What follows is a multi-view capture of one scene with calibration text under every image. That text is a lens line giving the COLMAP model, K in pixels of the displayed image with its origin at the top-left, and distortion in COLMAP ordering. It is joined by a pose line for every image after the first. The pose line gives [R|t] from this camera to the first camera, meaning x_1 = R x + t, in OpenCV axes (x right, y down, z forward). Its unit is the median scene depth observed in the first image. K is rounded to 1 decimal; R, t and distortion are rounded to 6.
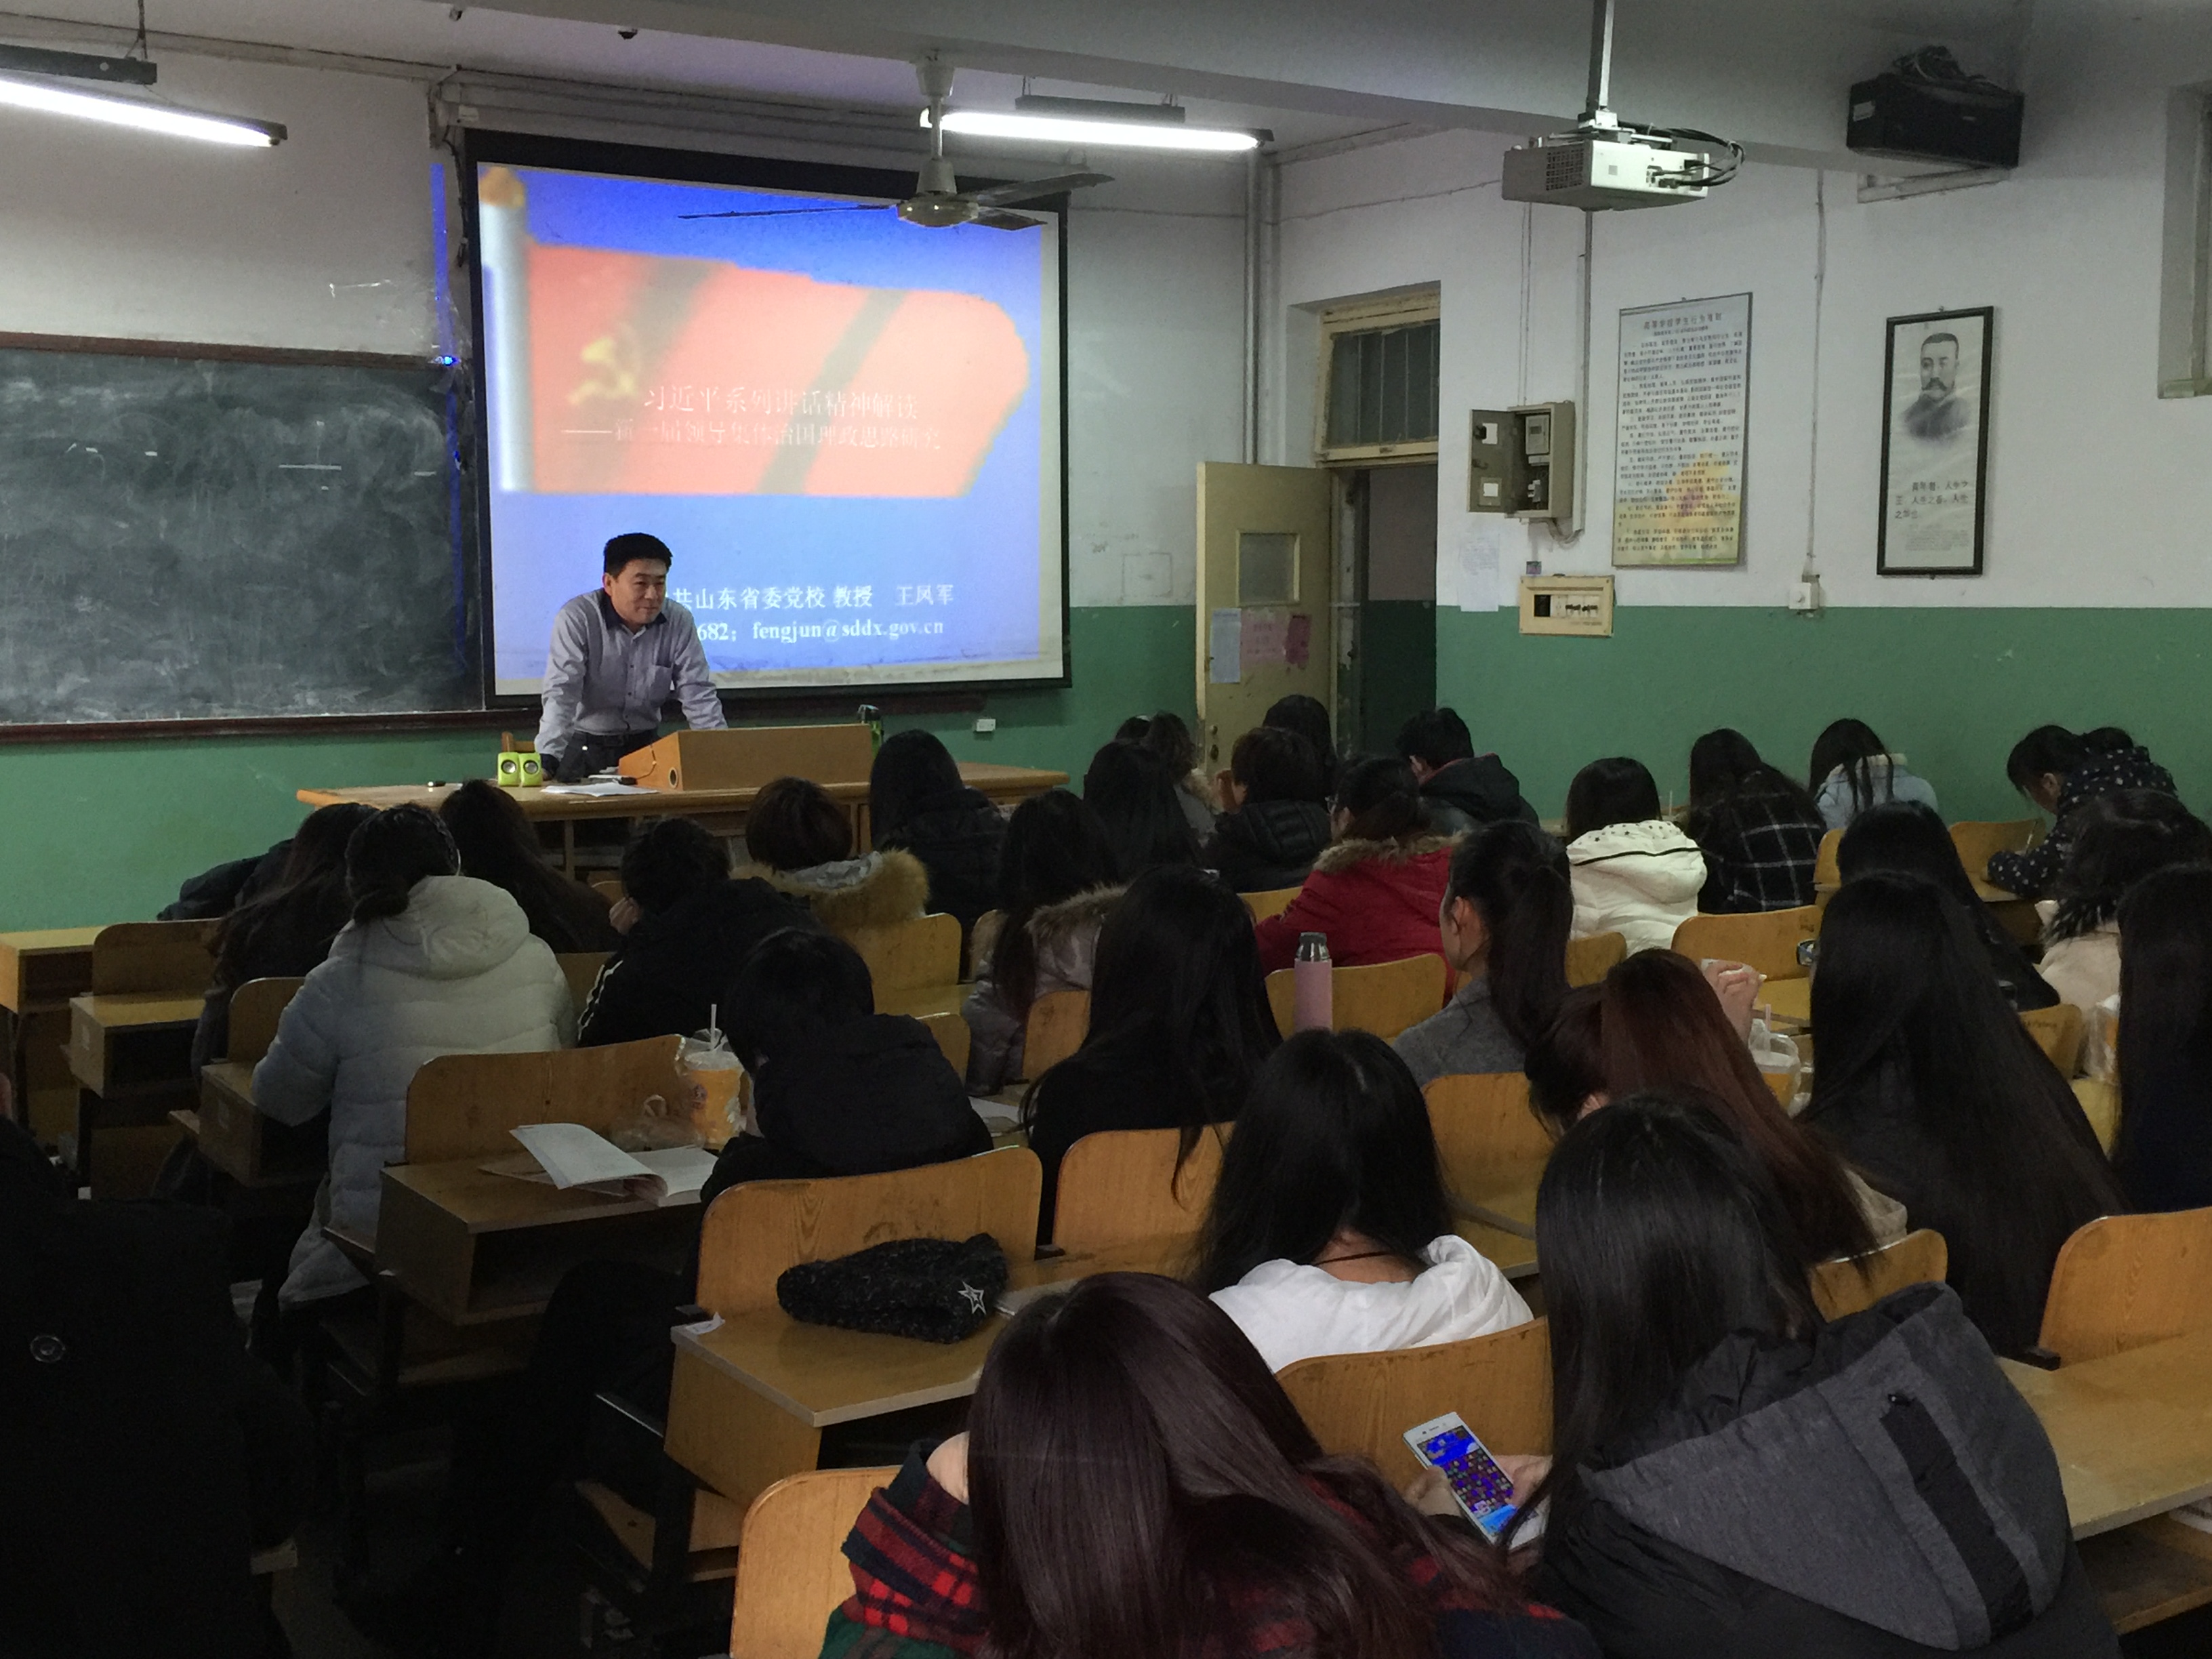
lens RADIAL K [[2537.4, 0, 1106.6], [0, 2537.4, 822.9], [0, 0, 1]] dist [0.099776, 0.000000]
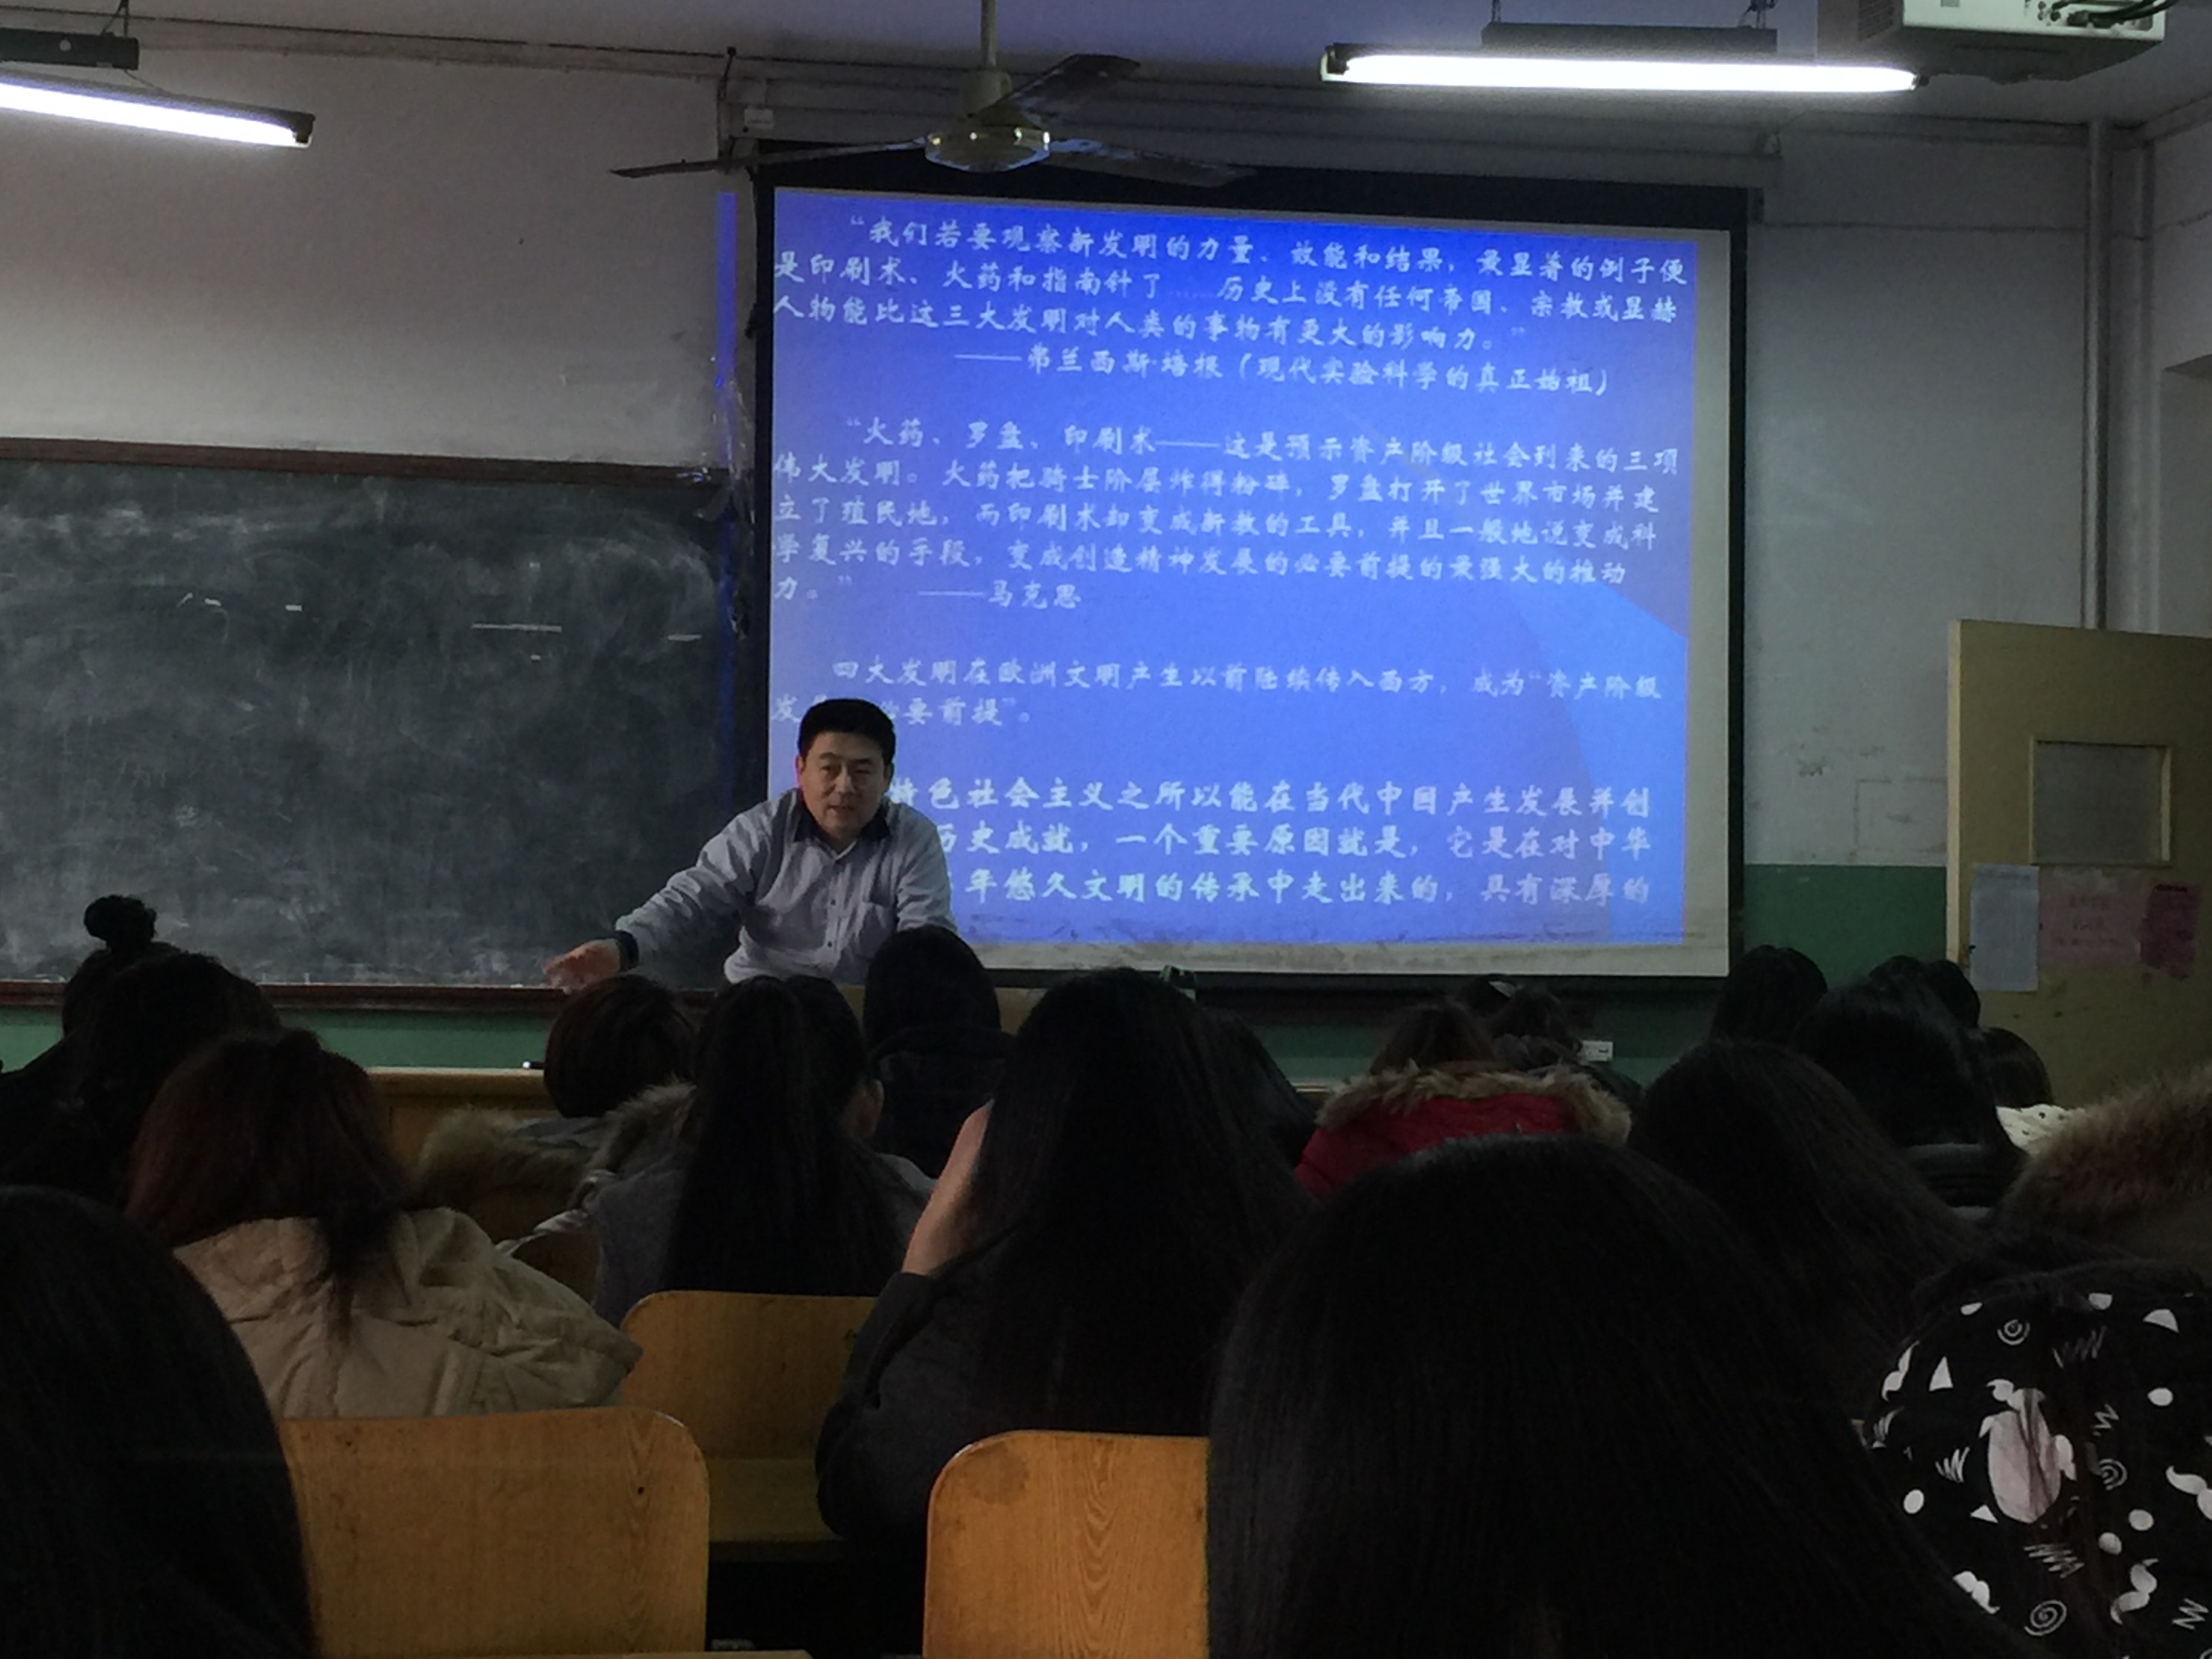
lens RADIAL K [[4105.3, 0, 1104.5], [0, 4105.3, 835.6], [0, 0, 1]] dist [0.103458, 0.000000]
pose [[0.931648, 0.004209, -0.363337, 0.241220], [-0.051585, 0.991337, -0.120787, 0.042685], [0.359681, 0.131274, 0.923795, 0.043294]]
